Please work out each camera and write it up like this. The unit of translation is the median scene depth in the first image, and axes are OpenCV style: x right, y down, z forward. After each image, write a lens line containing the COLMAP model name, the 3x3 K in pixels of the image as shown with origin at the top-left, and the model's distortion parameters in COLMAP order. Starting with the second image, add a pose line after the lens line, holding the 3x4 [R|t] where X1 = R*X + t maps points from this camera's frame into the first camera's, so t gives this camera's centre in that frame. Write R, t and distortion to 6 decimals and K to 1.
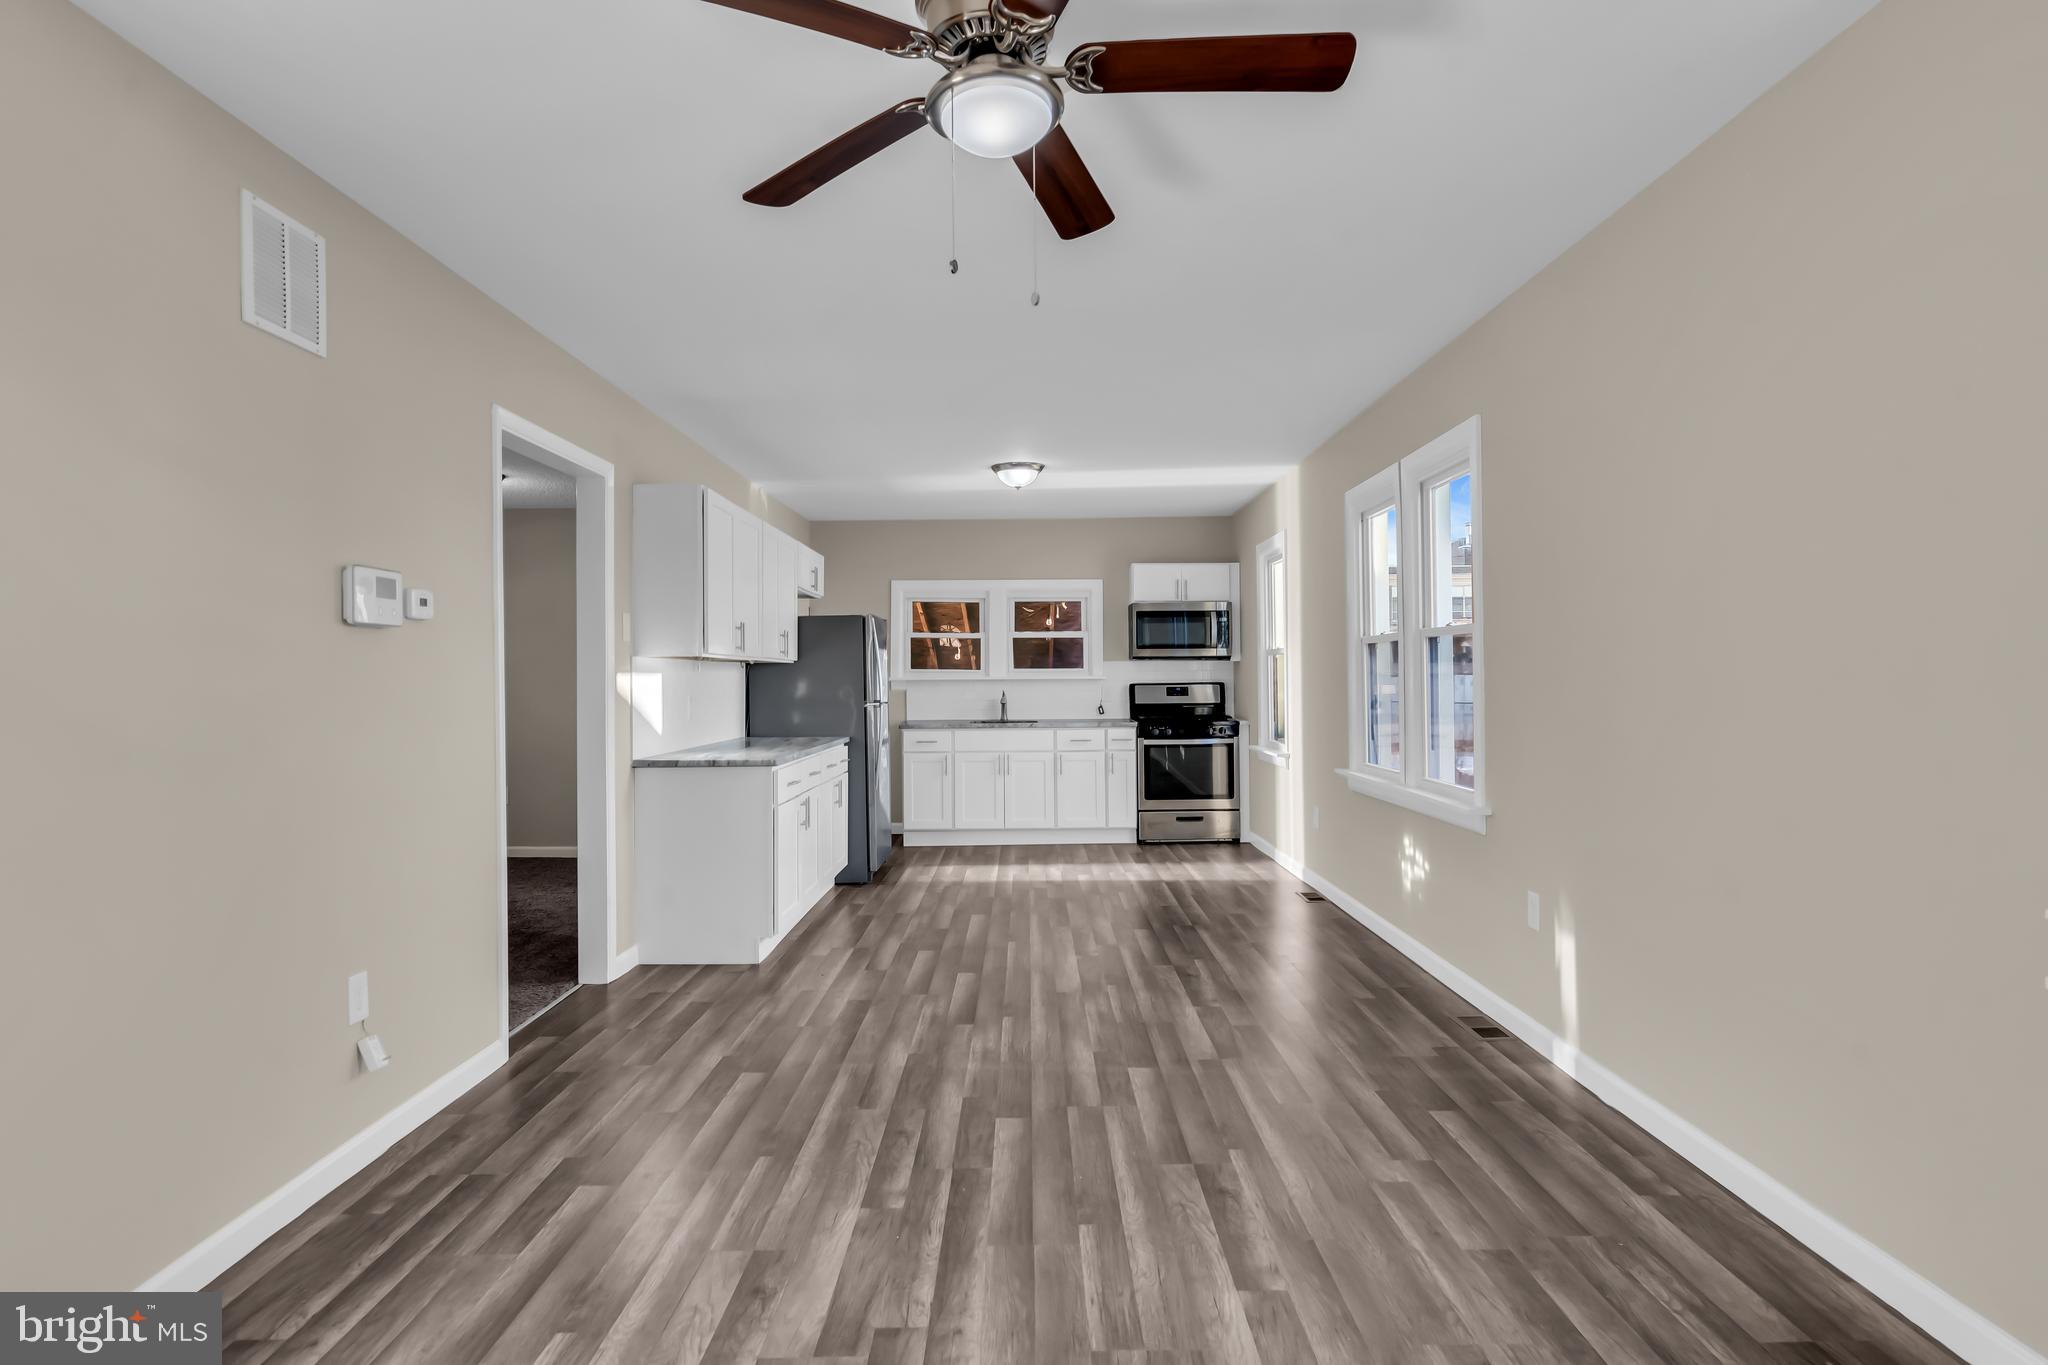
lens RADIAL K [[1162.2, 0, 1031.6], [0, 1162.2, 674.2], [0, 0, 1]] dist [0.005082, 0.001220]
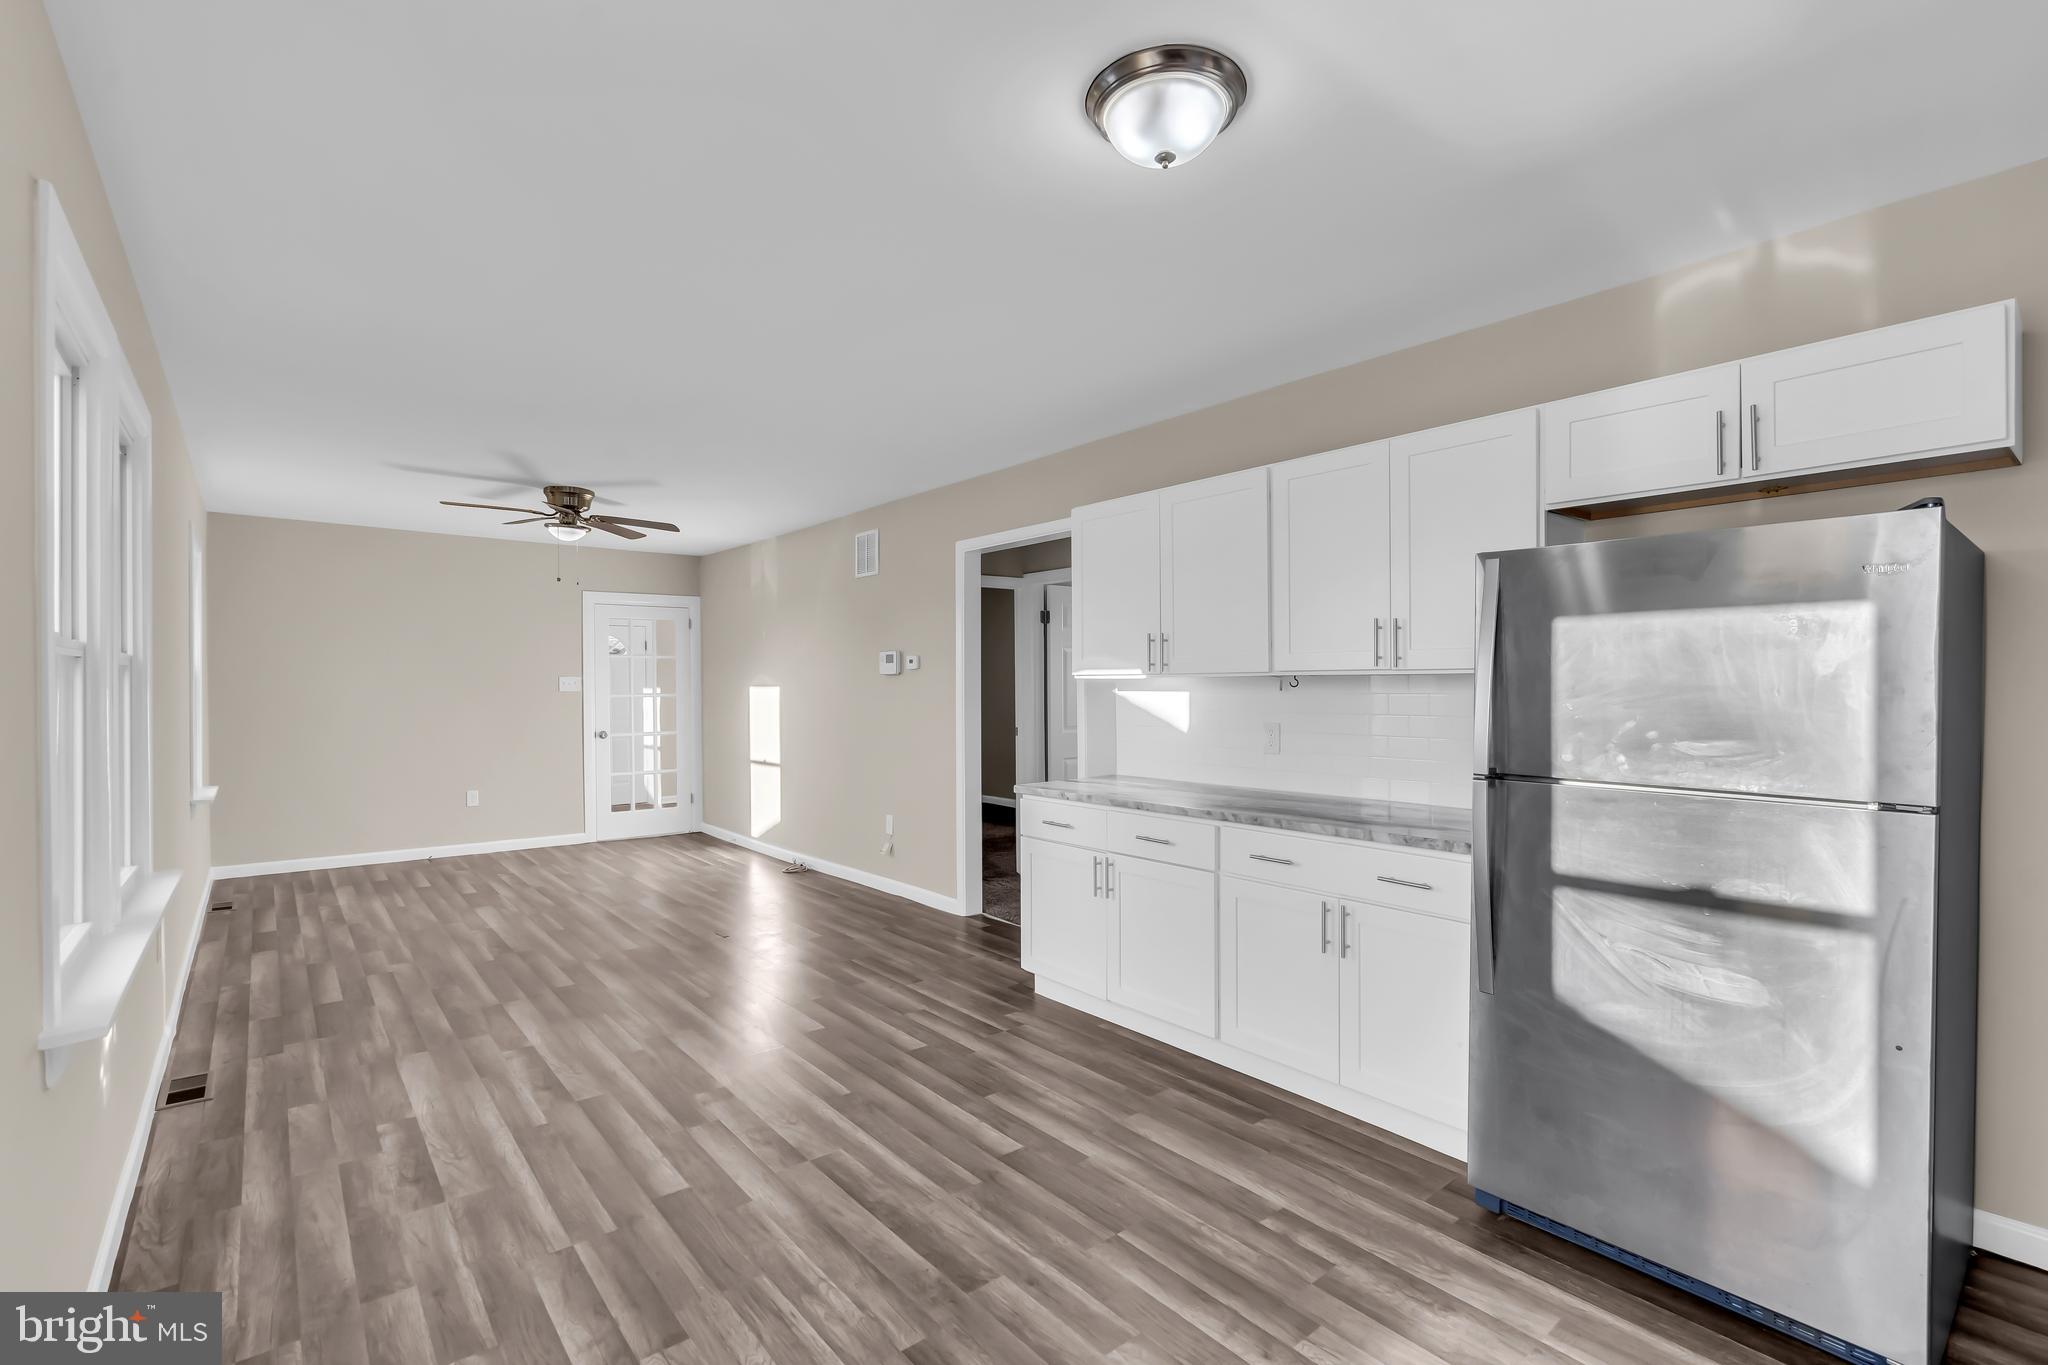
lens RADIAL K [[934.8, 0, 1028.2], [0, 934.8, 691.8], [0, 0, 1]] dist [-0.009195, 0.000099]
pose [[-0.777546, 0.017714, -0.628576, 0.449728], [0.016600, 0.999833, 0.007643, -0.016346], [0.628606, -0.004492, -0.777711, 2.792710]]
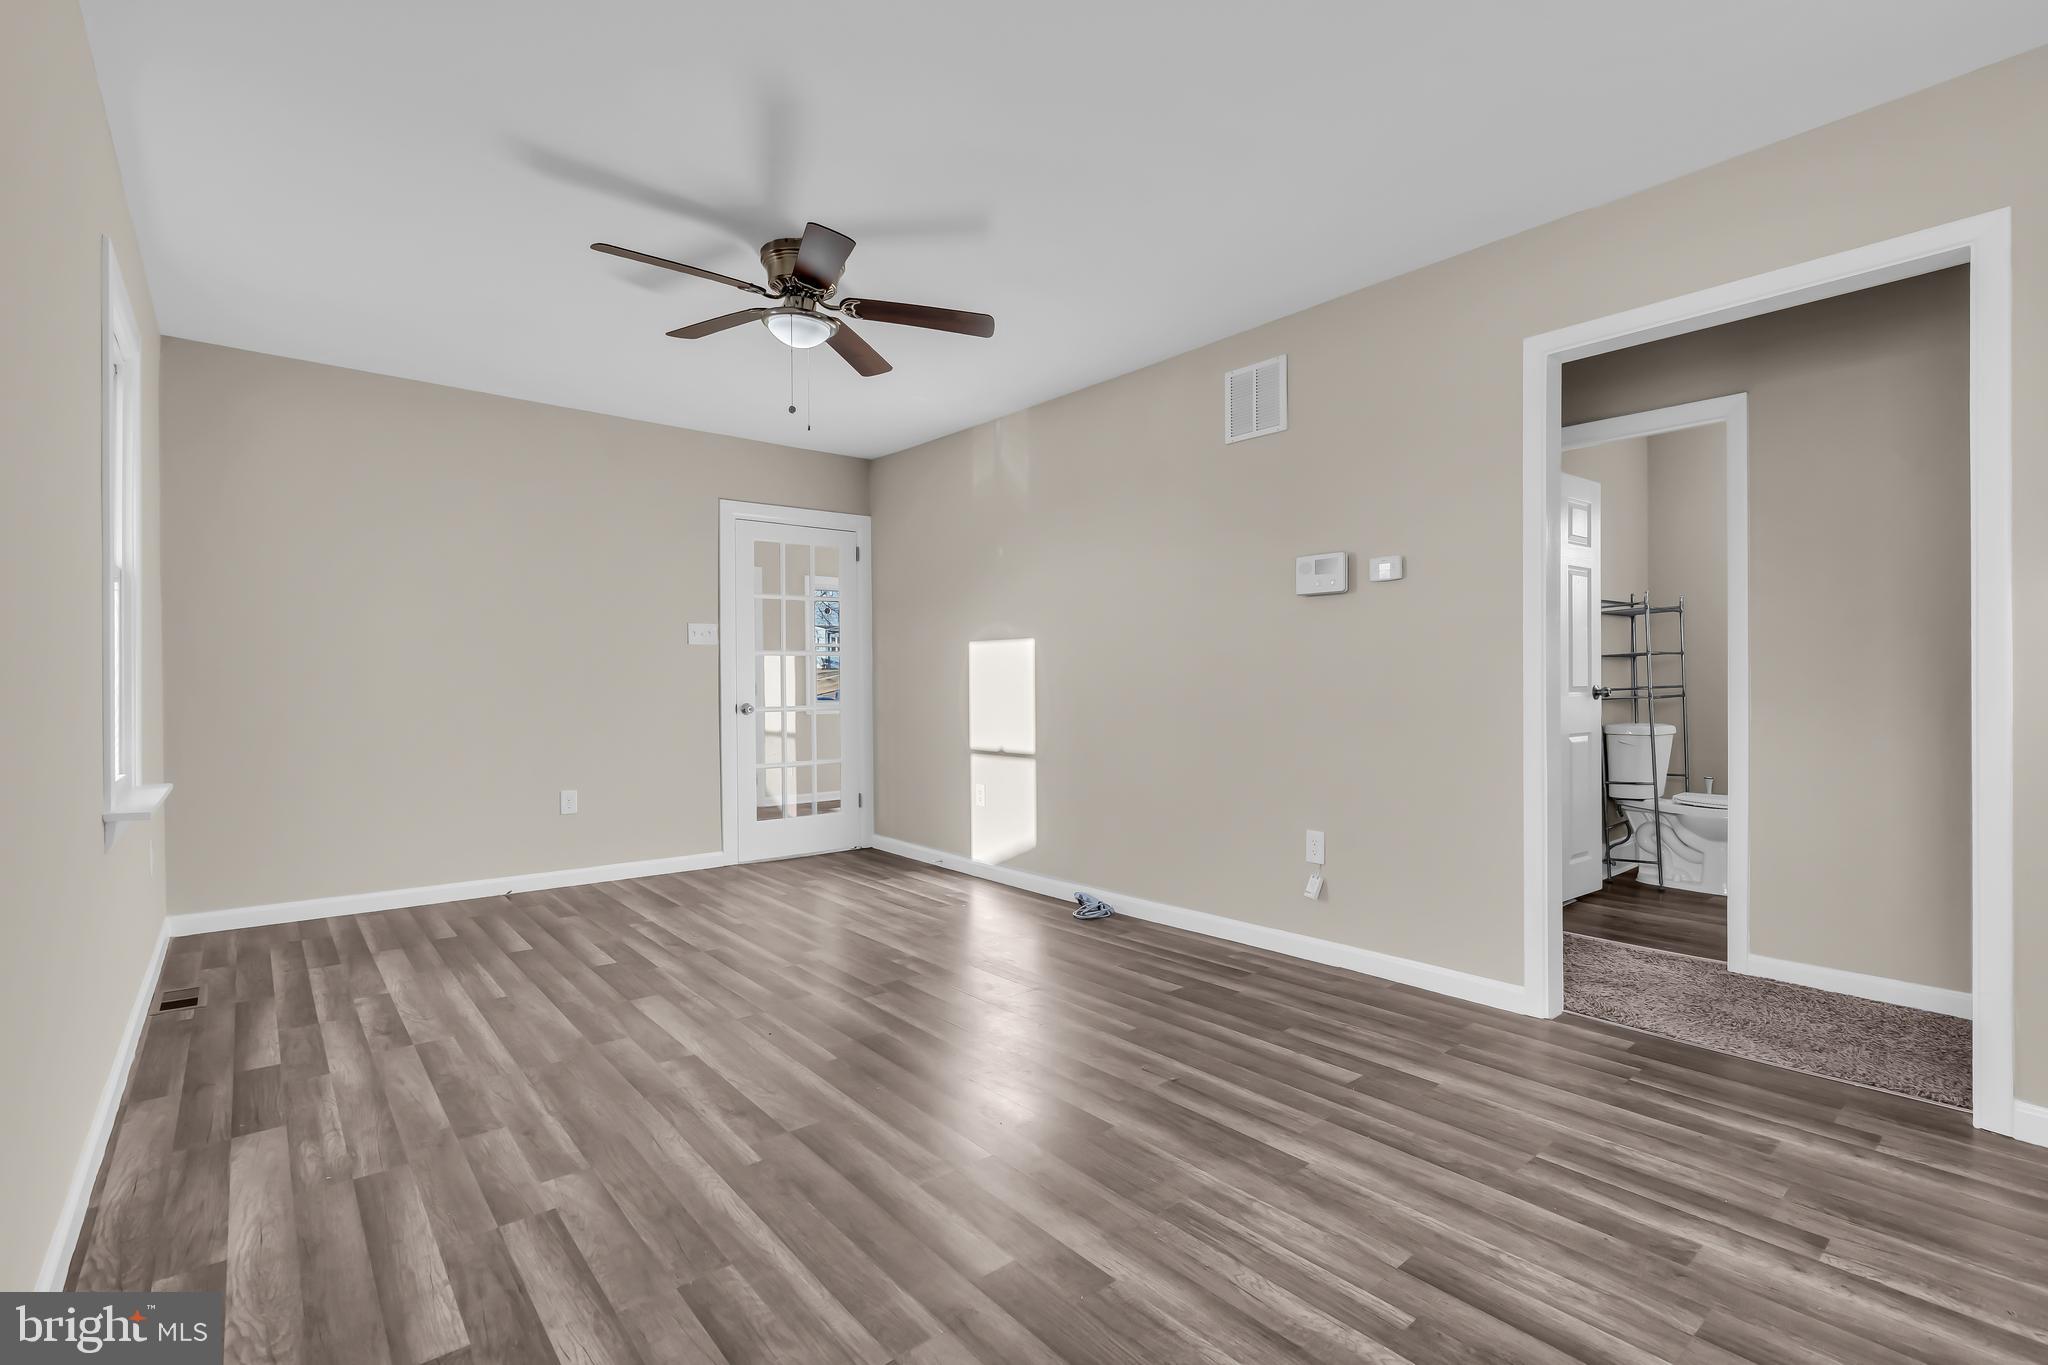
lens RADIAL K [[934.8, 0, 1025.6], [0, 934.8, 691.7], [0, 0, 1]] dist [-0.009195, 0.000099]
pose [[-0.772854, 0.019853, -0.634273, 0.464116], [0.016183, 0.999802, 0.011576, 0.061375], [0.634377, -0.001319, -0.773022, 1.716383]]
